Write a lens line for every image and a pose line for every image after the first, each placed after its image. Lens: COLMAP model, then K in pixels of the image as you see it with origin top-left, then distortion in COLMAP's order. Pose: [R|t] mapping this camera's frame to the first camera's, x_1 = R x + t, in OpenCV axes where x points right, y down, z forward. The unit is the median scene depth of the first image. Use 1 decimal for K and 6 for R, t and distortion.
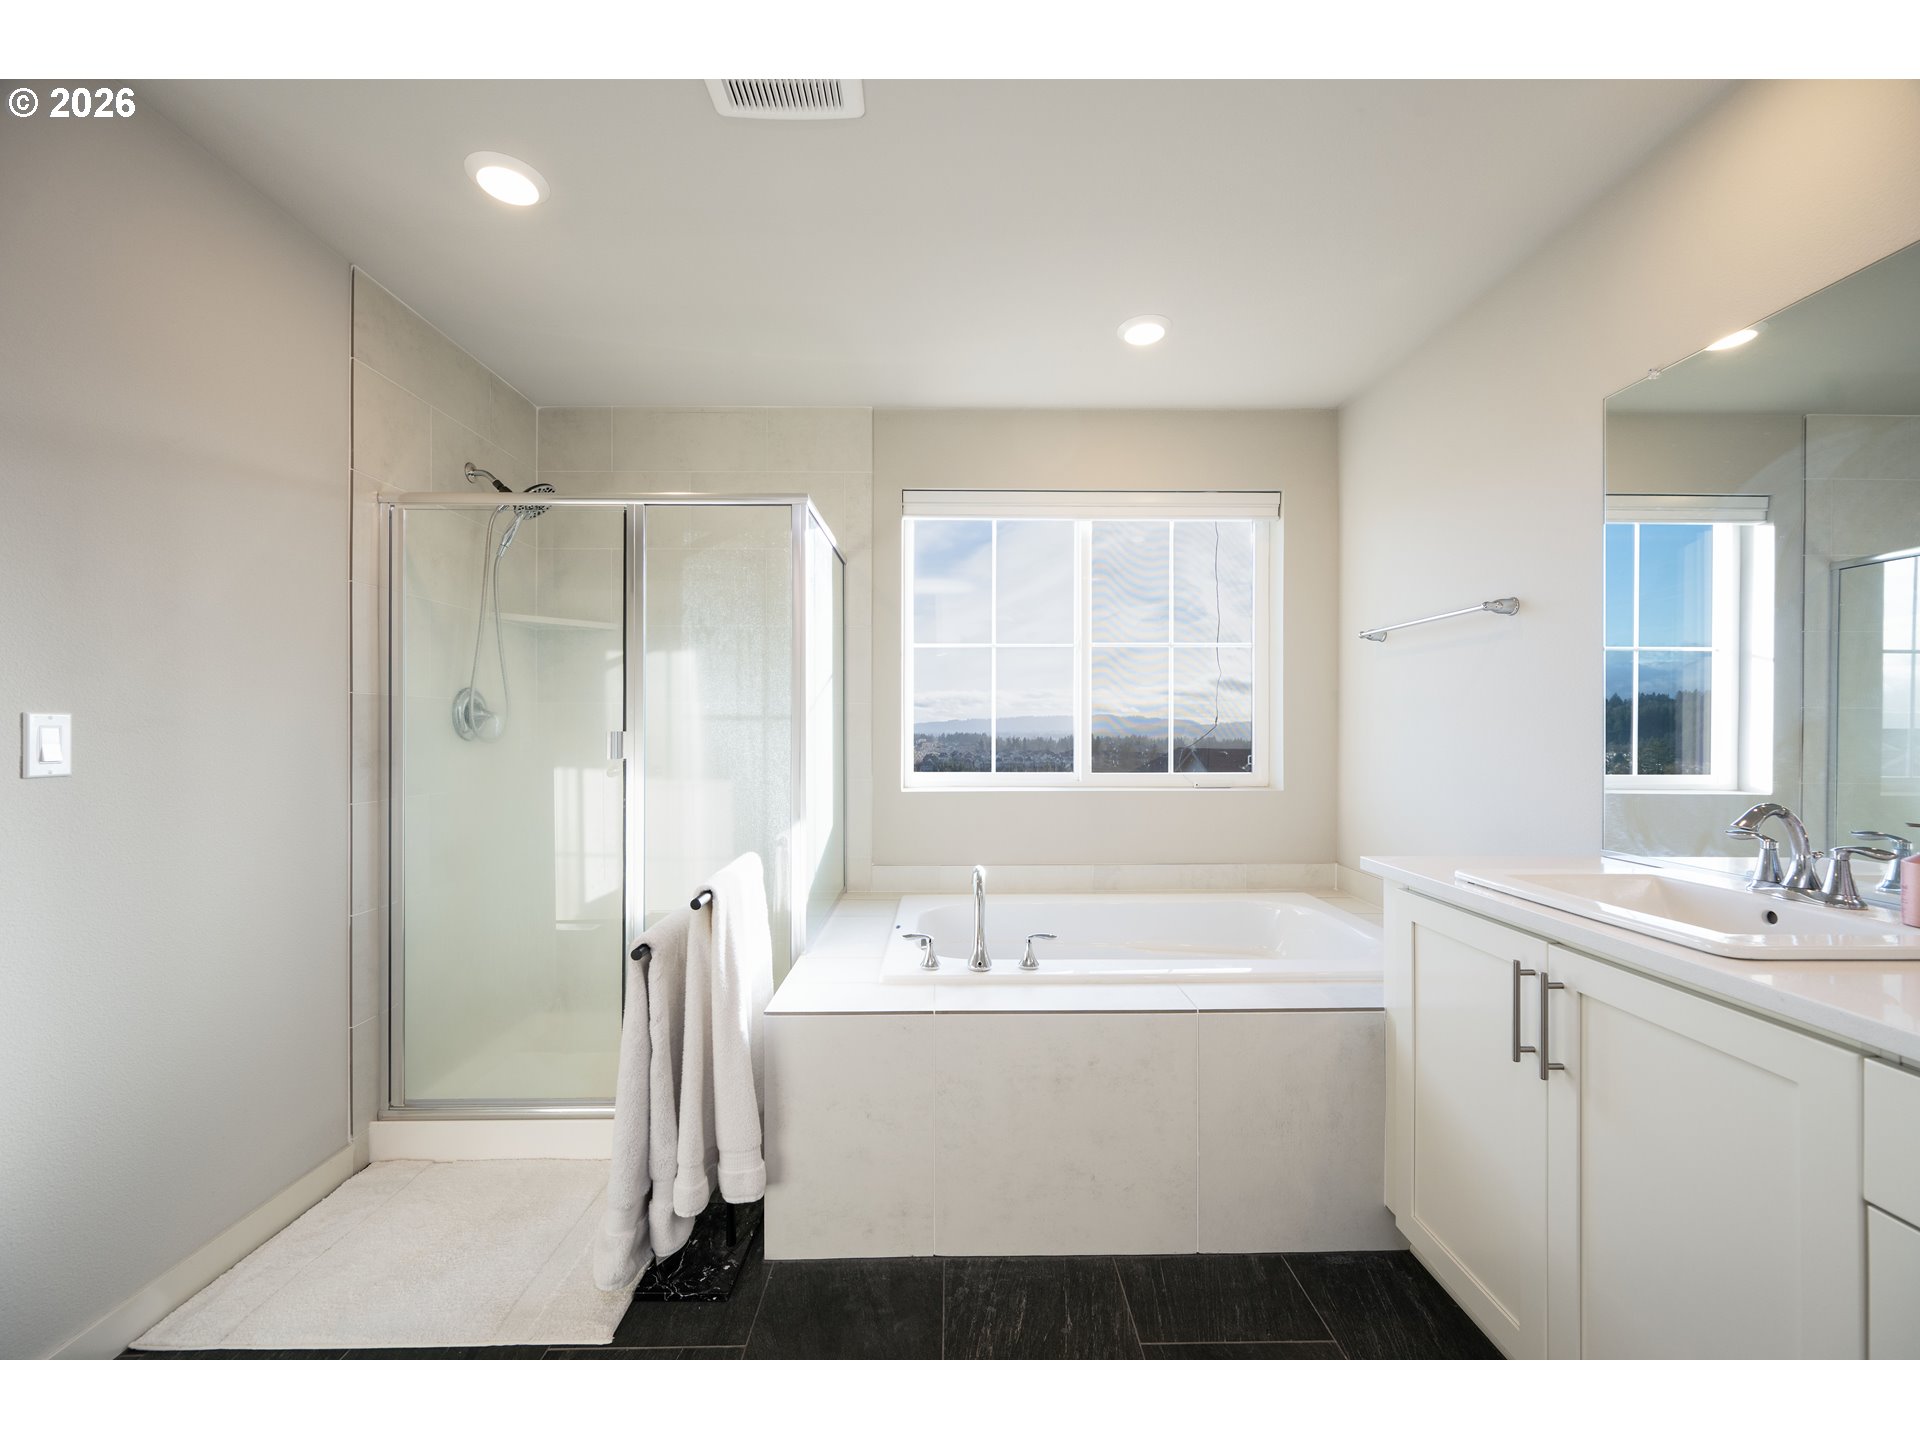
lens RADIAL K [[751.8, 0, 963.7], [0, 751.8, 723.7], [0, 0, 1]] dist [-0.003239, -0.000446]
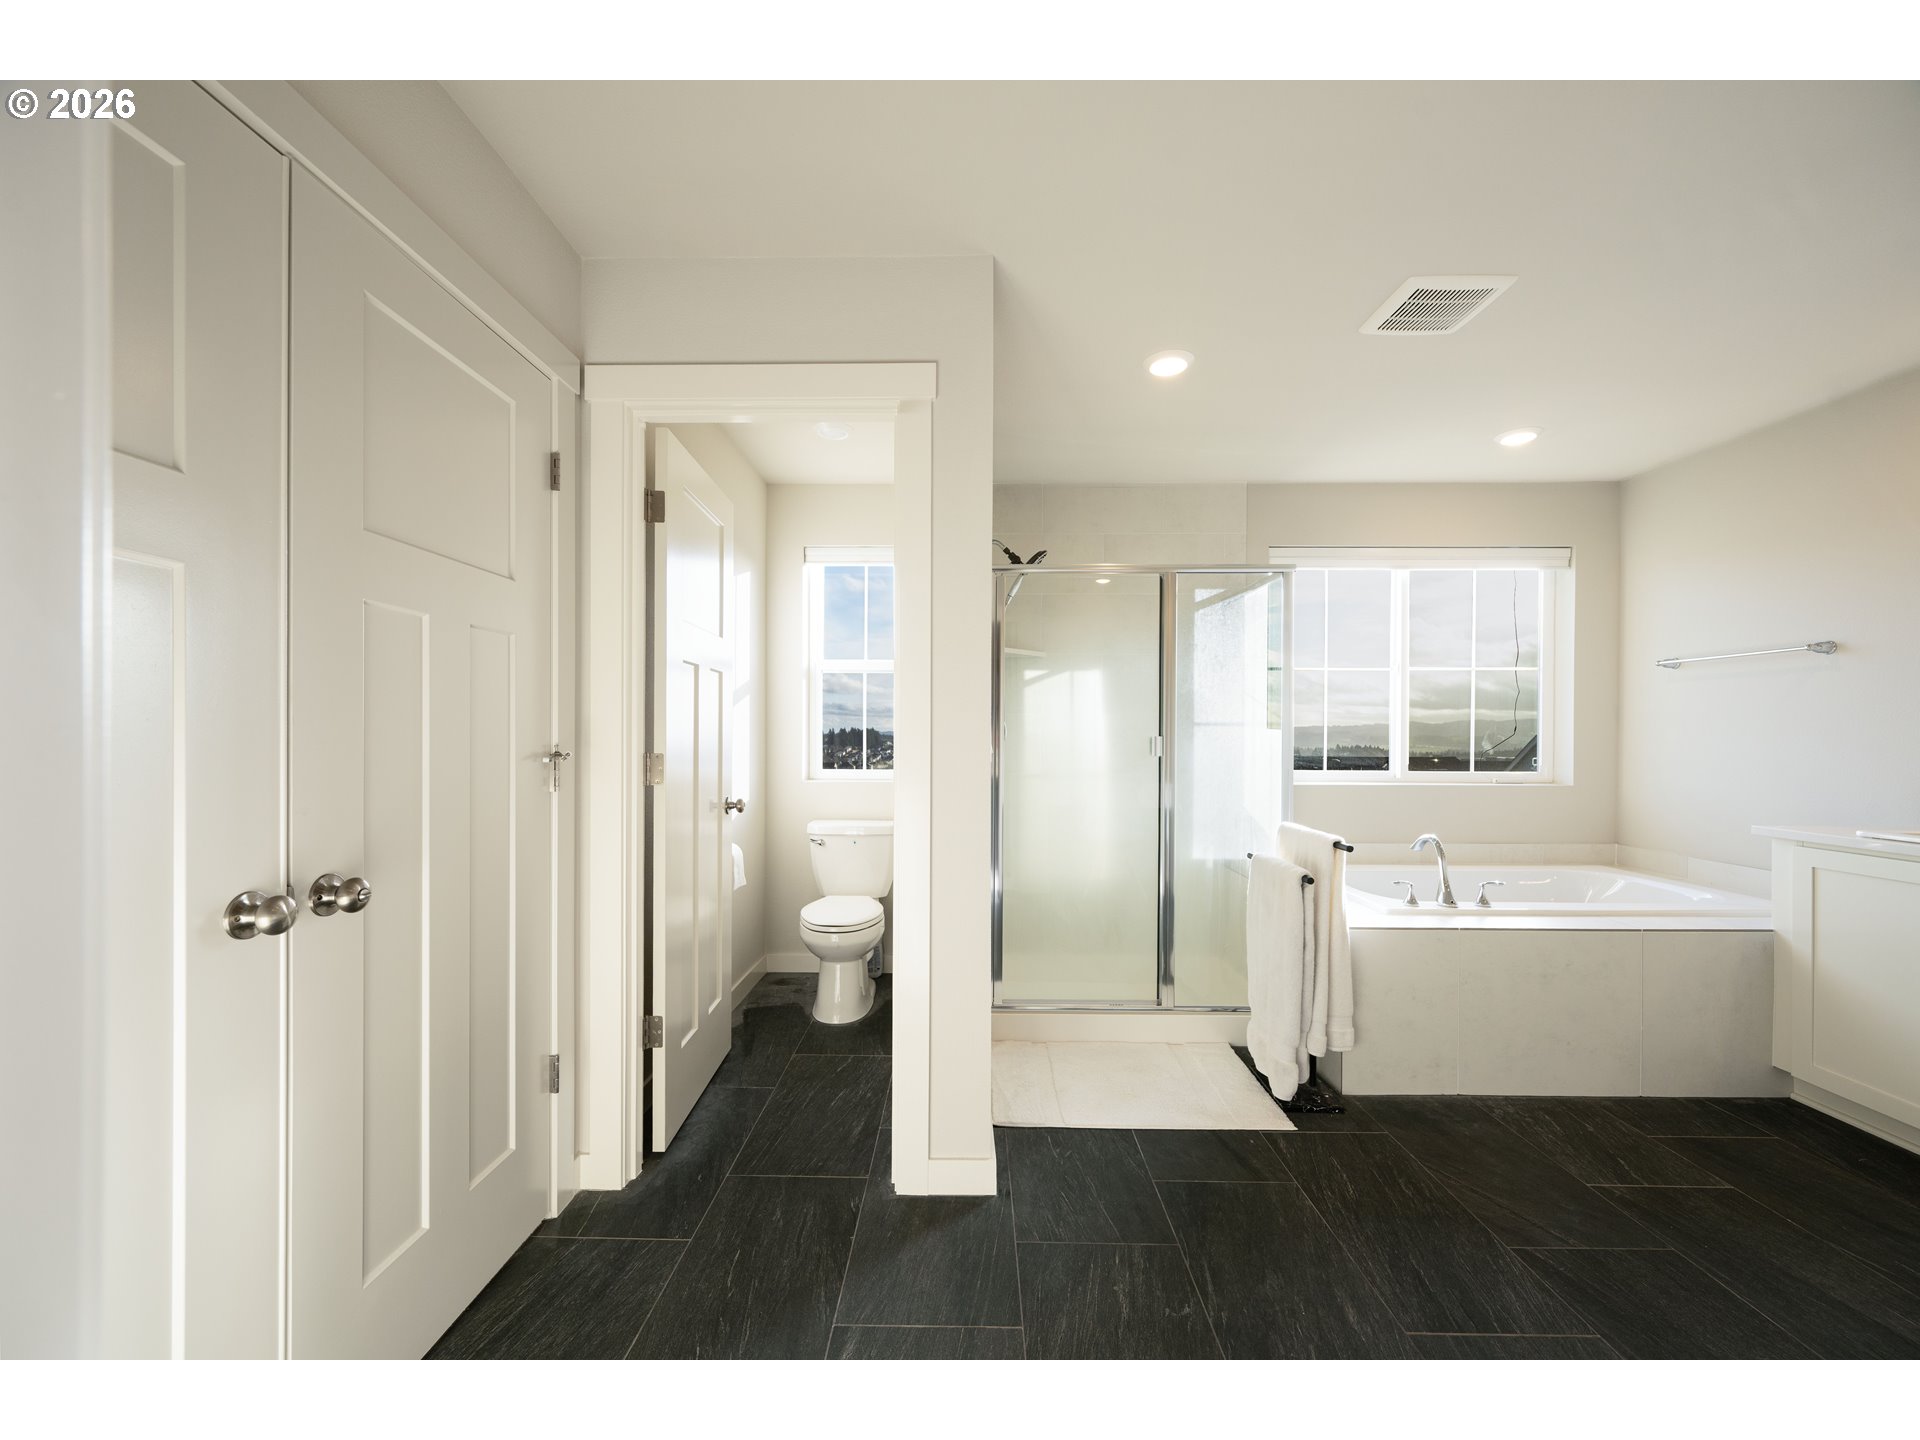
lens RADIAL K [[750.0, 0, 956.0], [0, 750.0, 731.2], [0, 0, 1]] dist [-0.000685, -0.000365]
pose [[0.999416, 0.002965, -0.034046, -0.579086], [-0.002831, 0.999988, 0.003983, -0.003875], [0.034057, -0.003884, 0.999412, -0.296991]]
